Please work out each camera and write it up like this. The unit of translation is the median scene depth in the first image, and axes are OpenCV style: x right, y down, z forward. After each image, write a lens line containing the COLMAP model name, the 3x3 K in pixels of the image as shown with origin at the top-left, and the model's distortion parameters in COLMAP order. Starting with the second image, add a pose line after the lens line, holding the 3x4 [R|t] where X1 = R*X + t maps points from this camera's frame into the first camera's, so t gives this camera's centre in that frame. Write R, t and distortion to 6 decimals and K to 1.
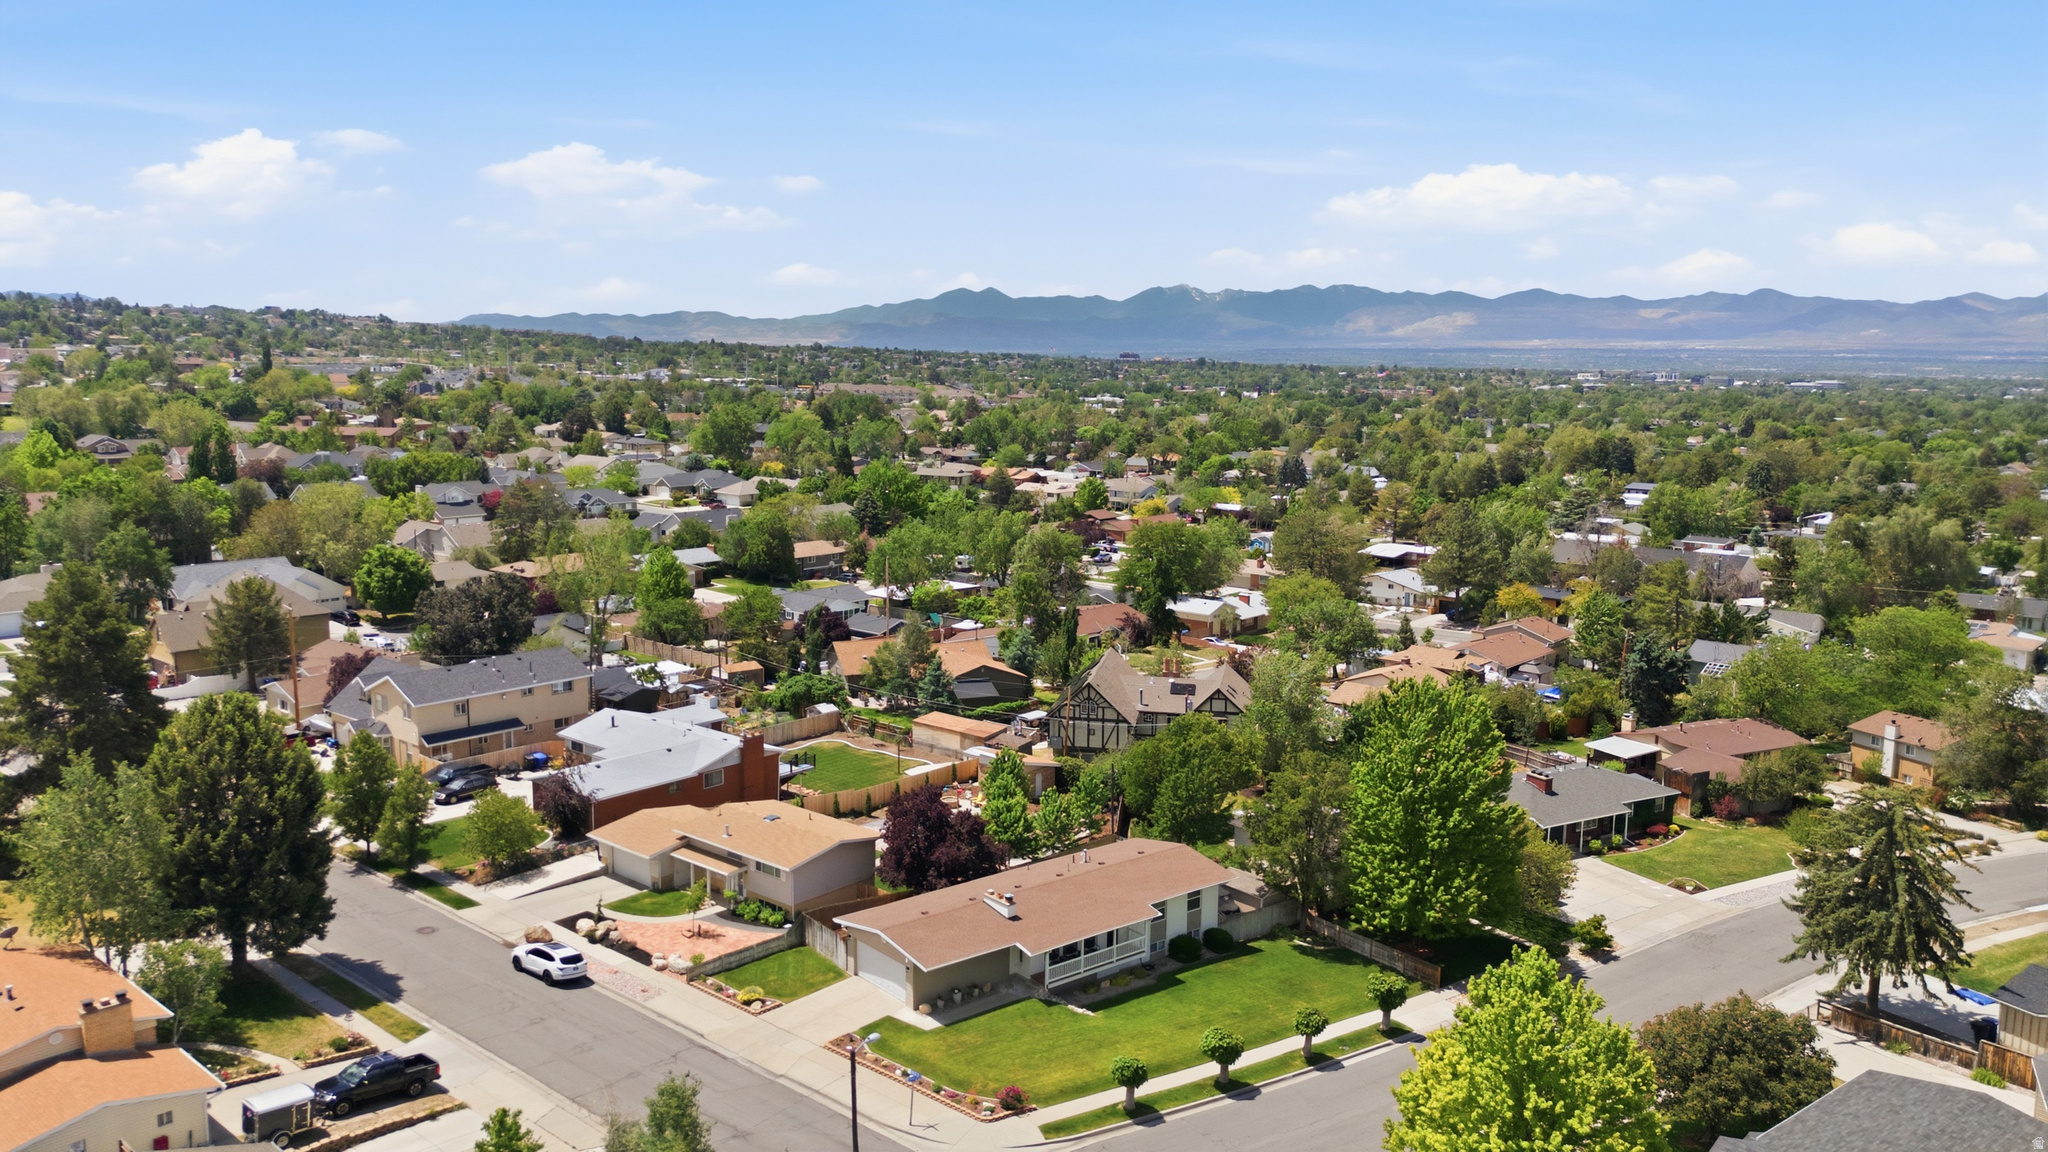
lens RADIAL K [[1511.5, 0, 1026.3], [0, 1511.5, 579.3], [0, 0, 1]] dist [0.076431, -0.076337]
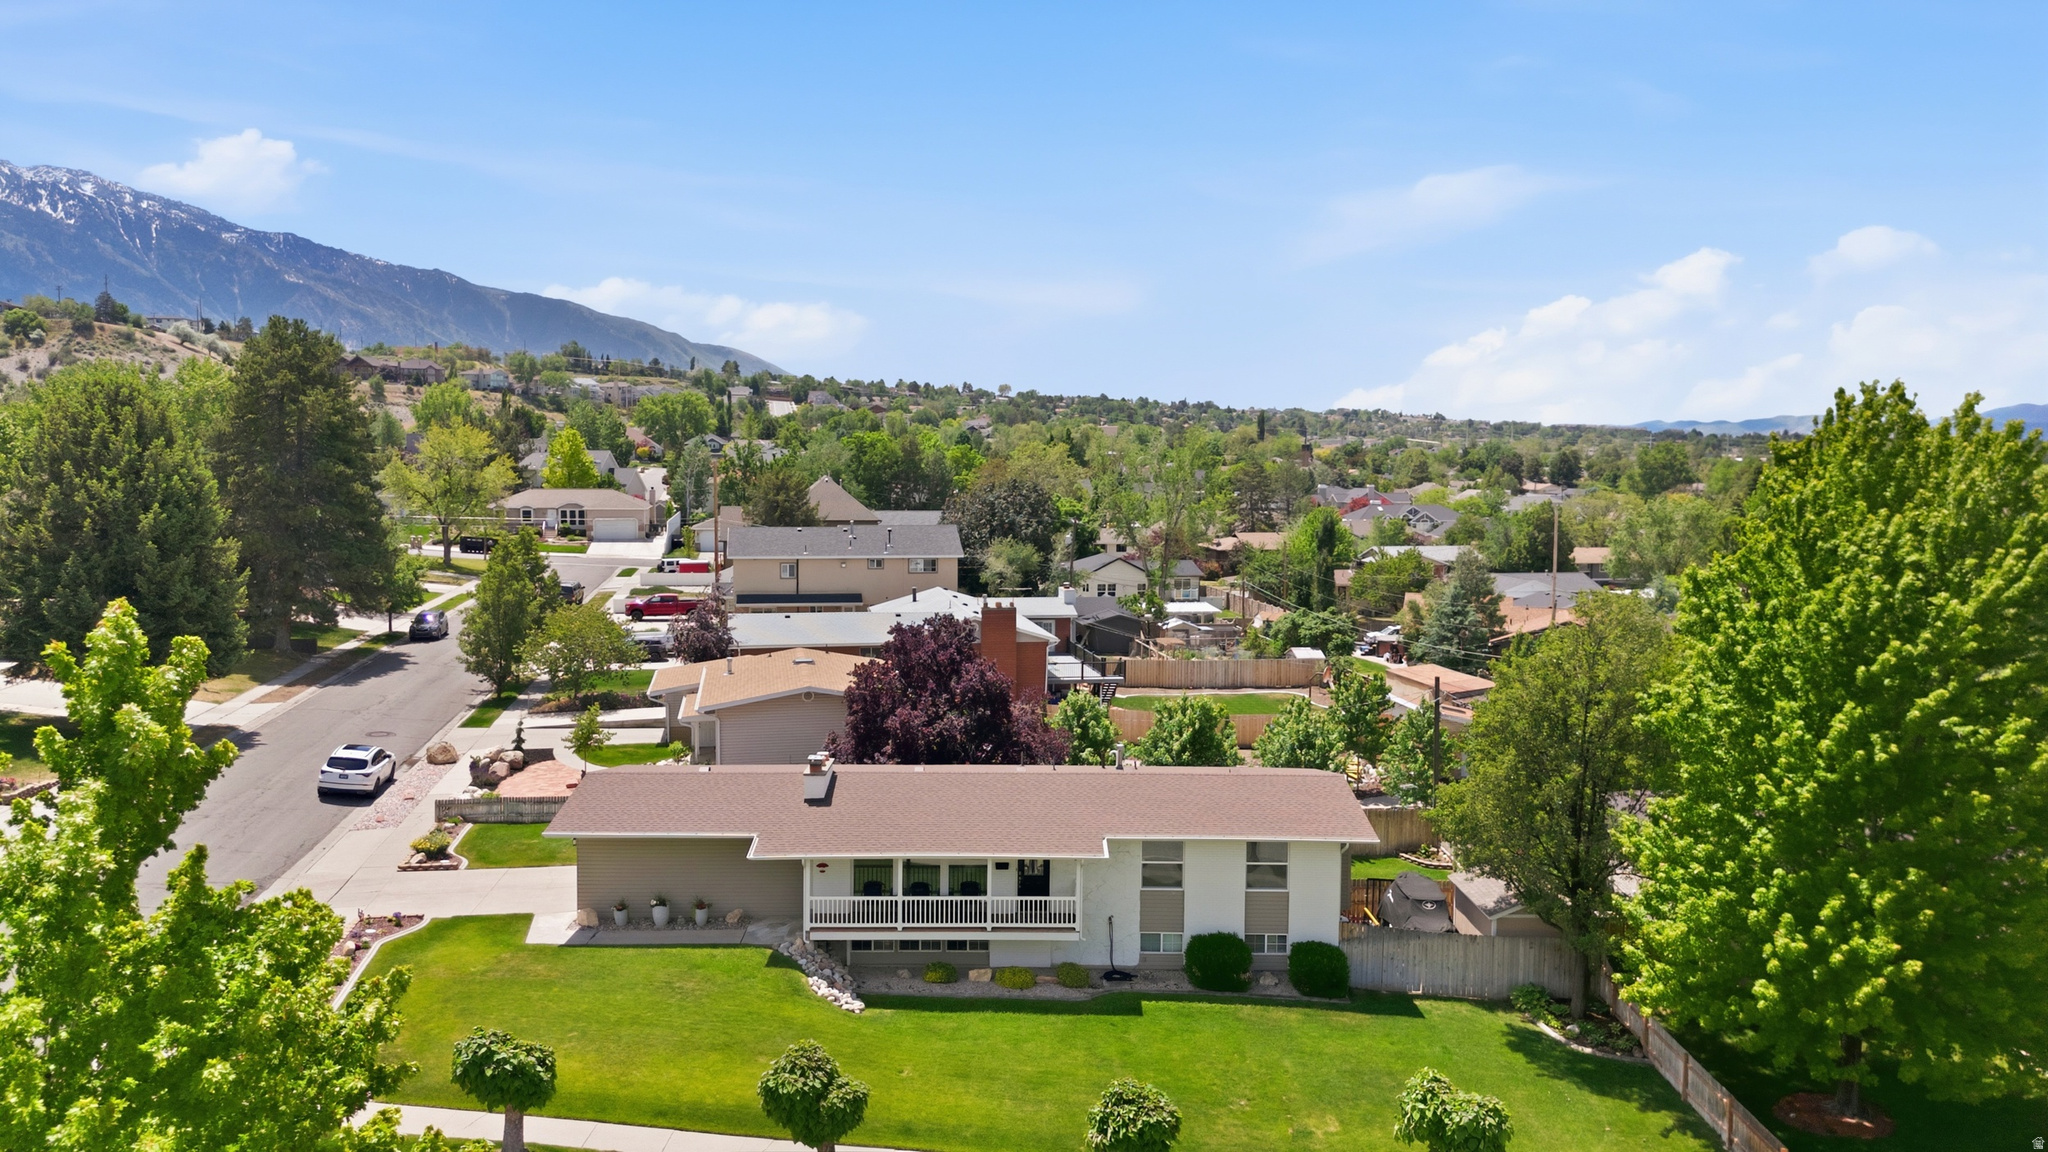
lens RADIAL K [[1511.5, 0, 1025.6], [0, 1511.5, 573.8], [0, 0, 1]] dist [0.076431, -0.076337]
pose [[0.776399, 0.044741, -0.628651, 0.327601], [-0.092902, 0.994705, -0.043943, 0.142266], [0.623357, 0.092520, 0.776445, 0.555032]]
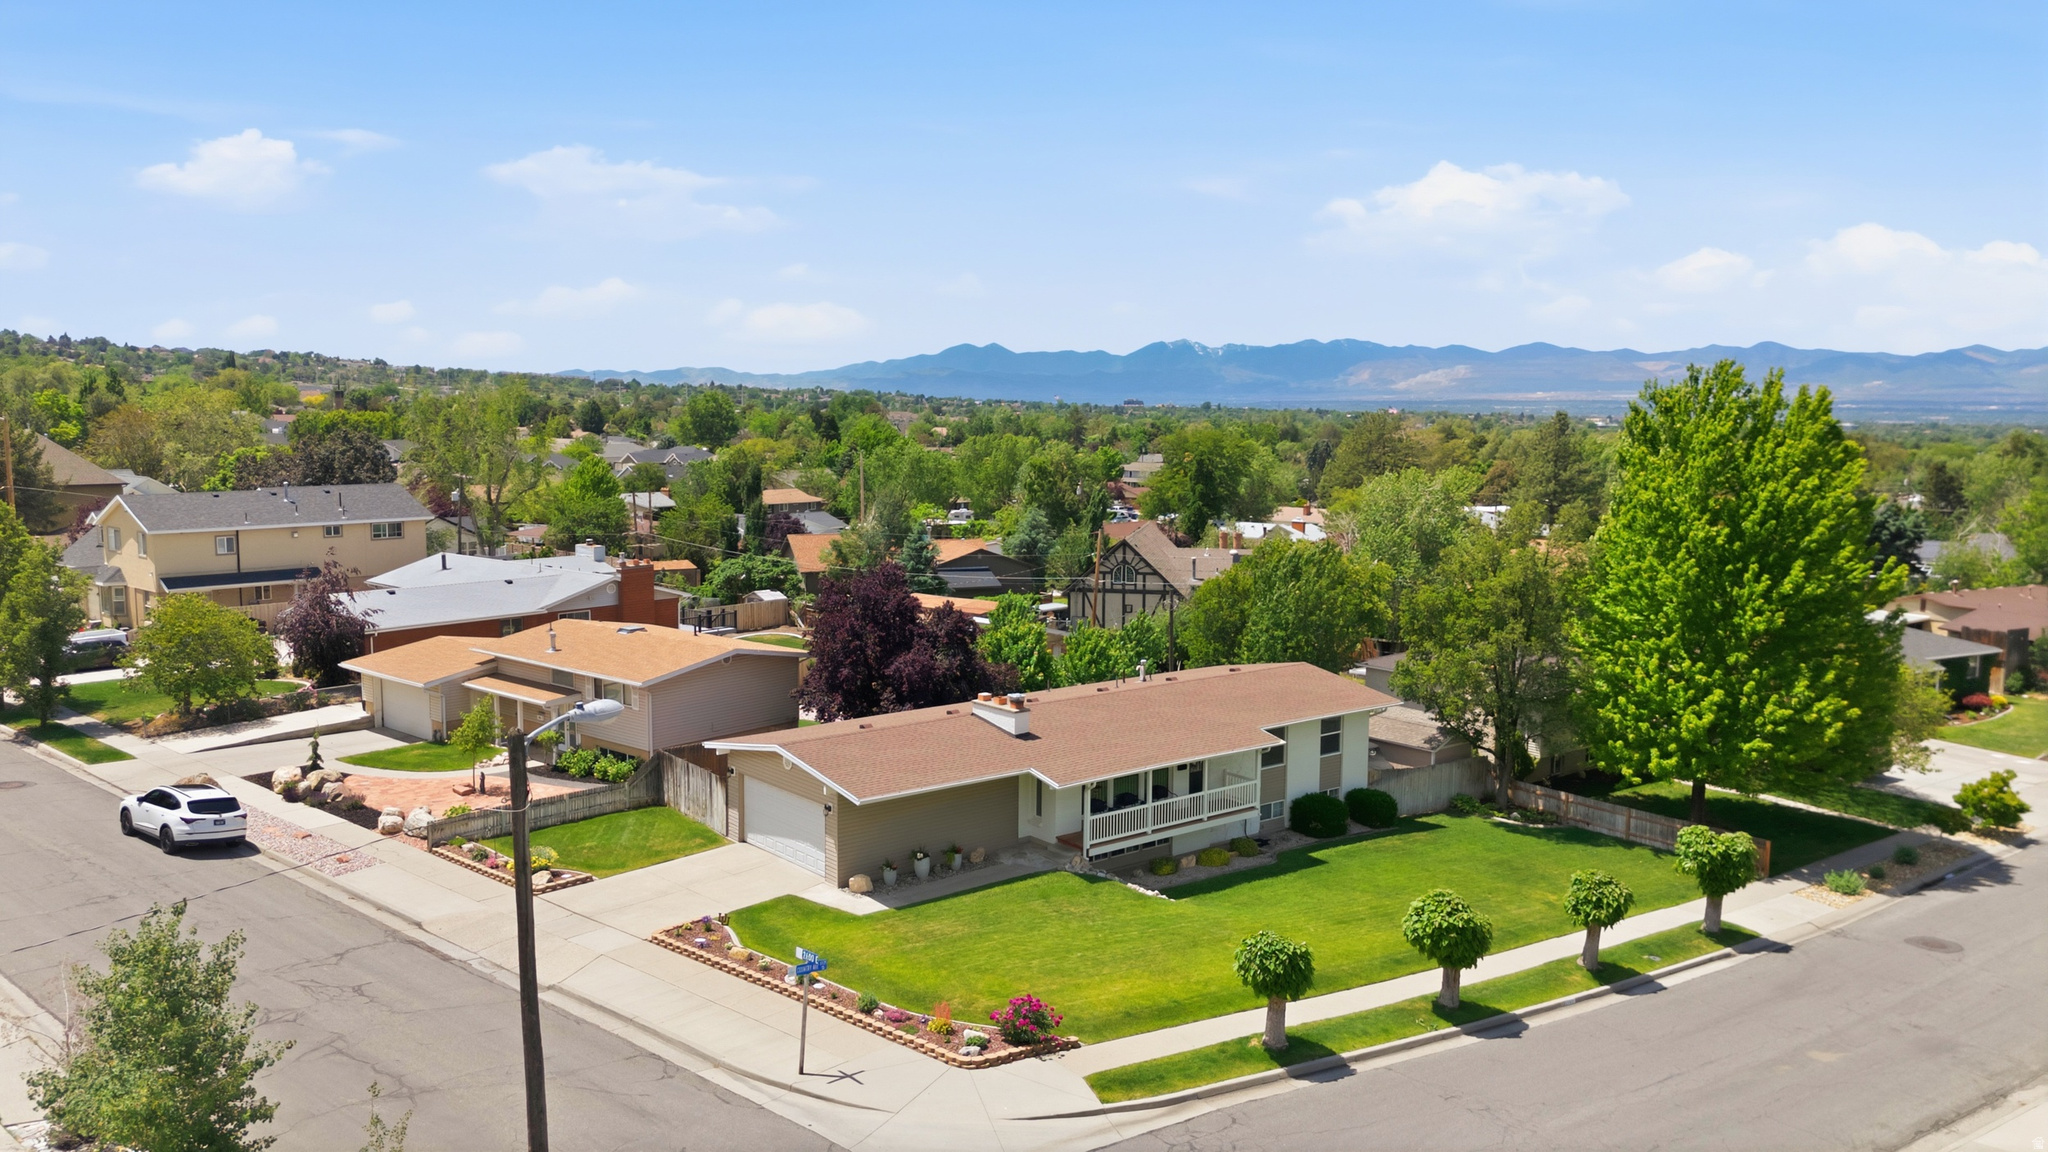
lens RADIAL K [[1511.5, 0, 1025.9], [0, 1511.5, 571.0], [0, 0, 1]] dist [0.076431, -0.076337]
pose [[0.999986, -0.004207, -0.003062, -0.005414], [0.004071, 0.999063, -0.043099, 0.164197], [0.003240, 0.043086, 0.999066, 0.389450]]
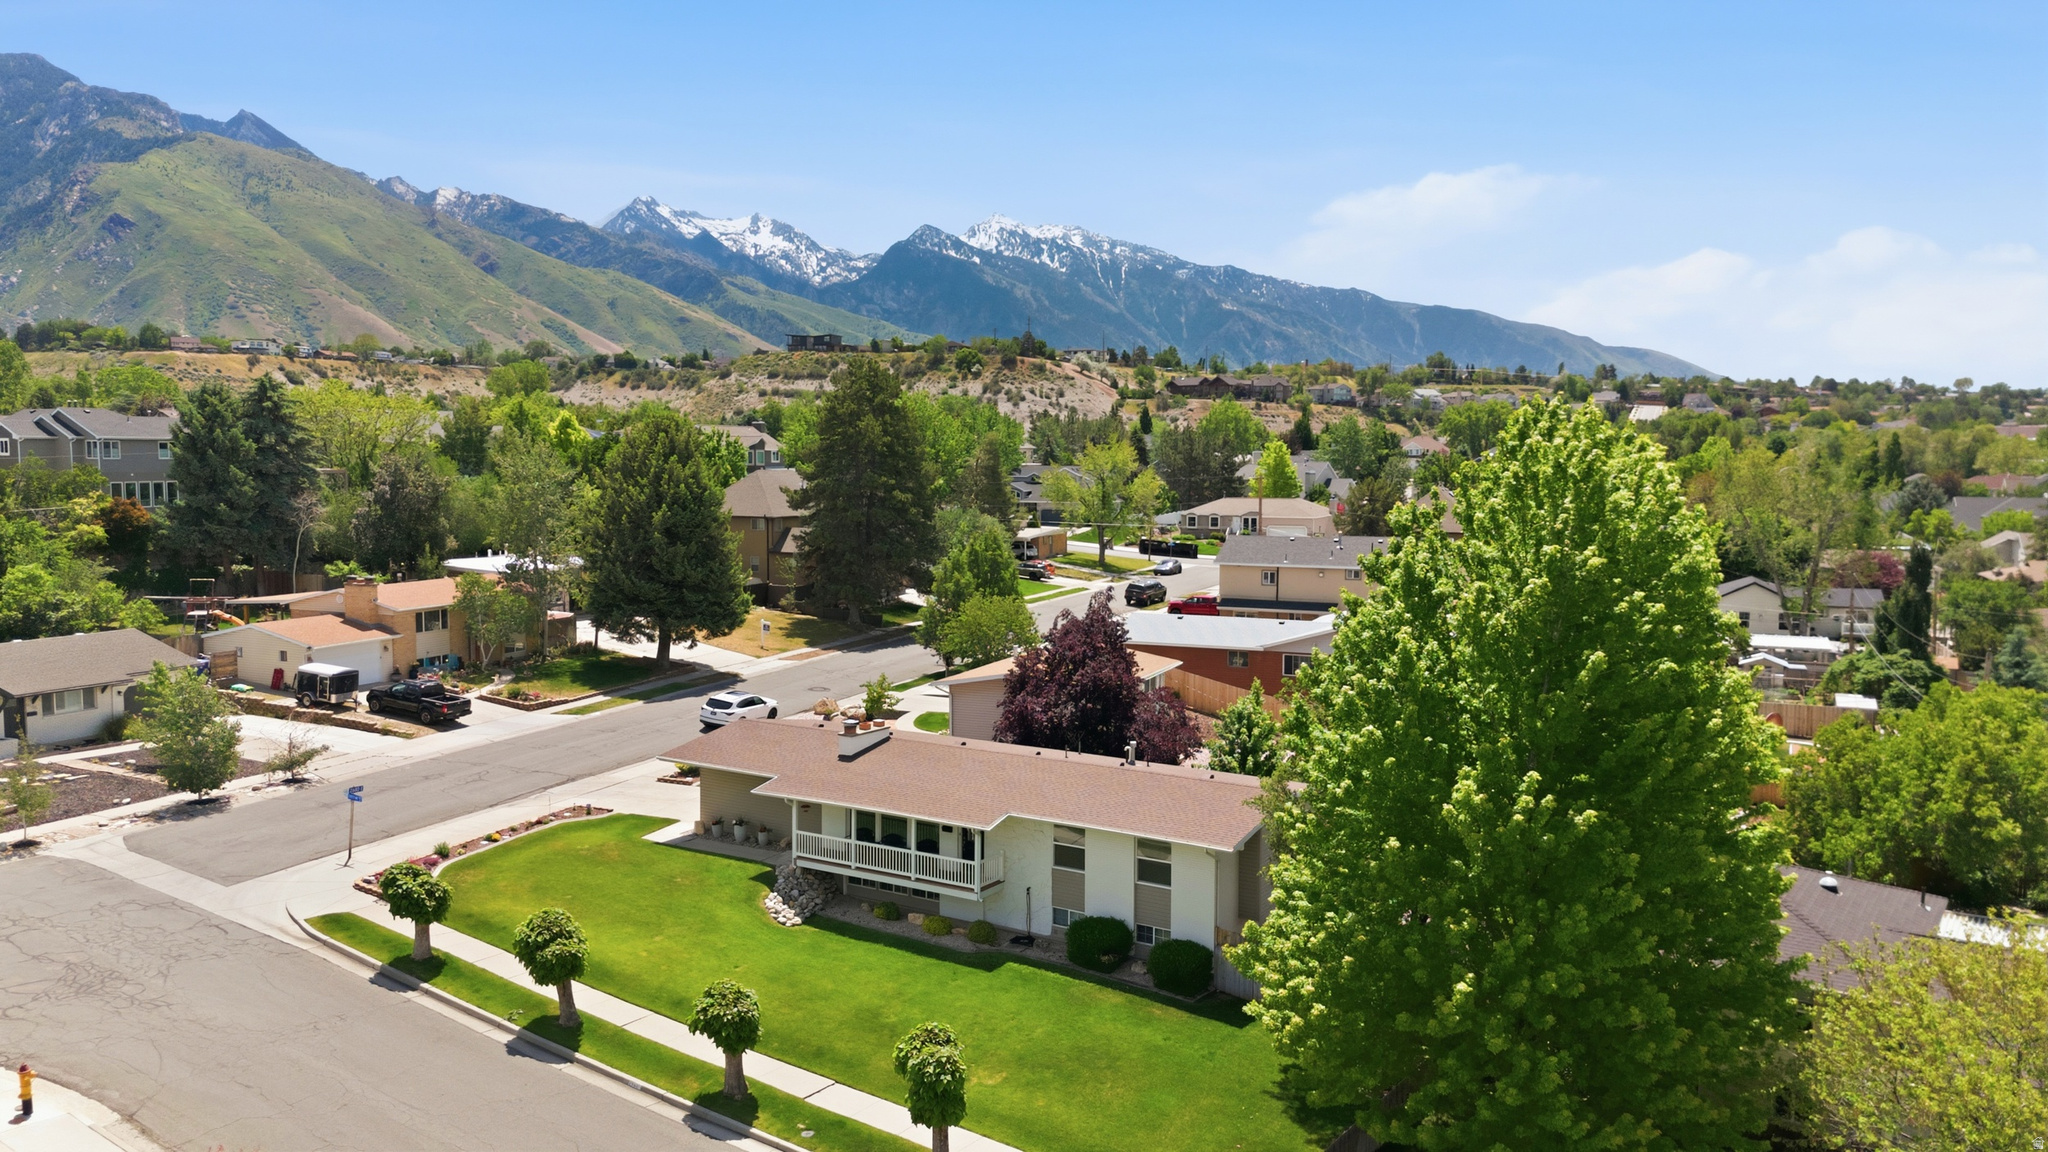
lens RADIAL K [[1511.5, 0, 1018.2], [0, 1511.5, 594.9], [0, 0, 1]] dist [0.076431, -0.076337]
pose [[0.303557, 0.077258, -0.949676, 0.532538], [-0.144508, 0.988910, 0.034259, 0.109663], [0.941791, 0.126837, 0.311355, 0.758291]]
